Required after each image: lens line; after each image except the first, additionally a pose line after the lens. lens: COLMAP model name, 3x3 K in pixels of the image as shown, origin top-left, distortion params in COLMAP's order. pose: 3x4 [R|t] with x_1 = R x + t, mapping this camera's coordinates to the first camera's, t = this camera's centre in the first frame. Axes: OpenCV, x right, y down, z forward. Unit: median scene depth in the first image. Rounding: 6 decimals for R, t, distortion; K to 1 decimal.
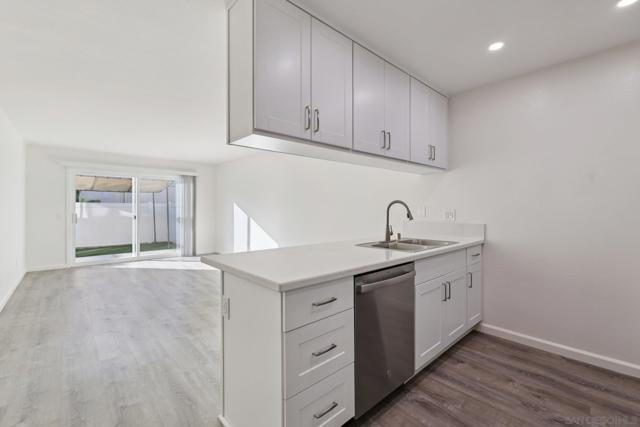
lens RADIAL K [[280.0, 0, 319.7], [0, 280.0, 209.0], [0, 0, 1]] dist [-0.000794, -0.000277]
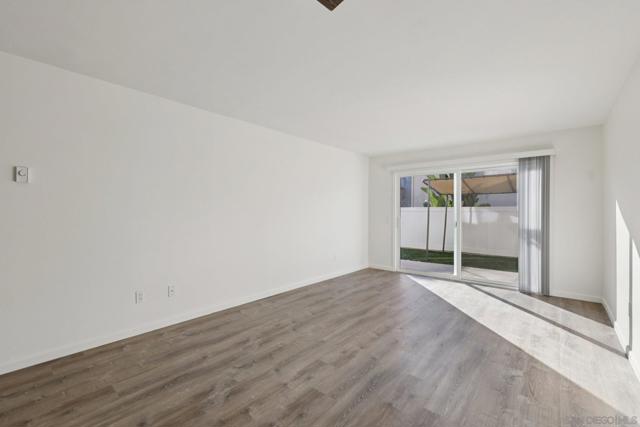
lens RADIAL K [[280.0, 0, 320.2], [0, 280.0, 212.0], [0, 0, 1]] dist [-0.000794, -0.000277]
pose [[0.129595, 0.000989, -0.991567, 0.059625], [-0.006527, 0.999979, 0.000144, -0.002035], [0.991546, 0.006453, 0.129598, 0.518797]]
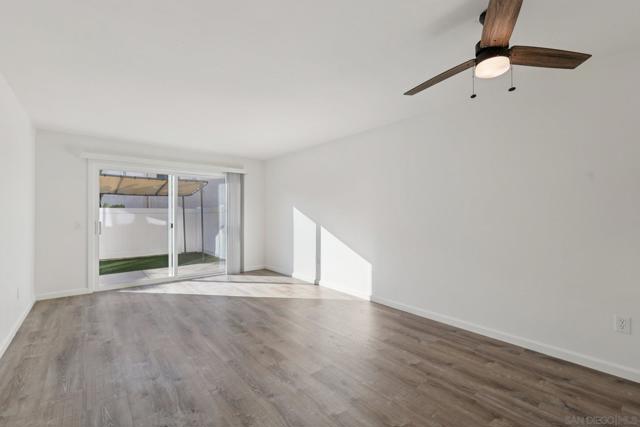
lens RADIAL K [[280.0, 0, 319.5], [0, 280.0, 214.5], [0, 0, 1]] dist [-0.000794, -0.000277]
pose [[0.999094, -0.002797, -0.042476, -0.210019], [0.002822, 0.999996, 0.000528, -0.001398], [0.042475, -0.000647, 0.999097, 0.230285]]
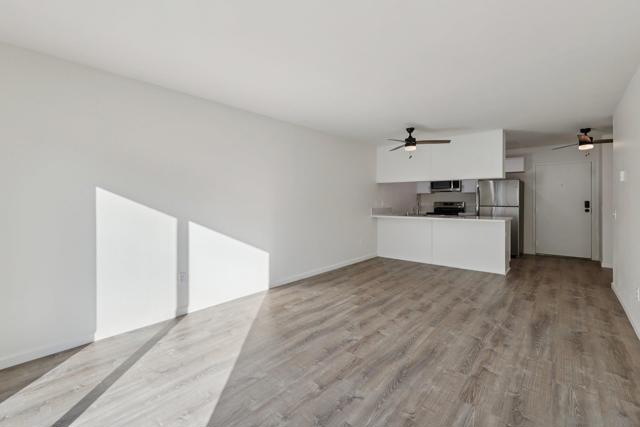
lens RADIAL K [[280.0, 0, 319.7], [0, 280.0, 202.2], [0, 0, 1]] dist [-0.000794, -0.000277]
pose [[-0.116165, -0.004379, 0.993220, -0.730495], [0.006270, 0.999967, 0.005142, -0.004654], [-0.993210, 0.006825, -0.116134, 0.788919]]
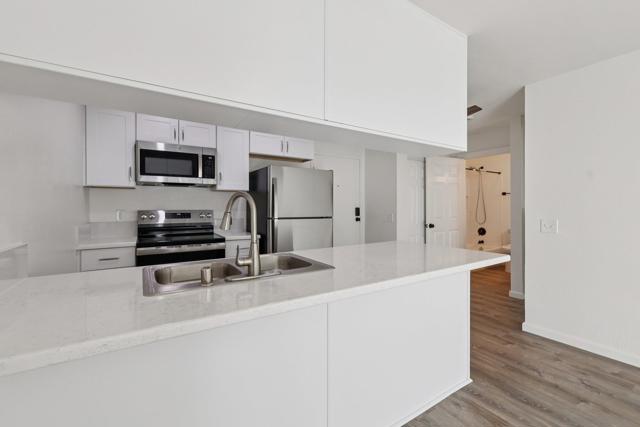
lens RADIAL K [[280.0, 0, 322.2], [0, 280.0, 205.3], [0, 0, 1]] dist [-0.000794, -0.000277]
pose [[-0.987251, 0.005266, 0.159082, 0.022572], [0.004786, 0.999983, -0.003396, -0.002128], [-0.159097, -0.002591, -0.987260, 0.567294]]
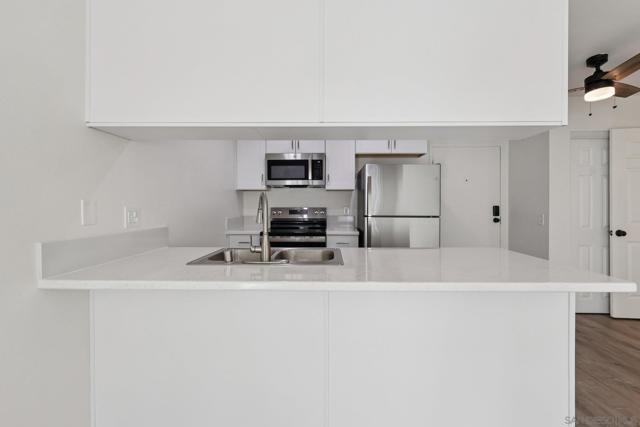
lens RADIAL K [[280.0, 0, 322.0], [0, 280.0, 208.1], [0, 0, 1]] dist [-0.000794, -0.000277]
pose [[-0.722062, -0.005621, 0.691806, -0.093733], [0.004797, 0.999902, 0.013131, -0.002746], [-0.691812, 0.012800, -0.721964, 0.519228]]
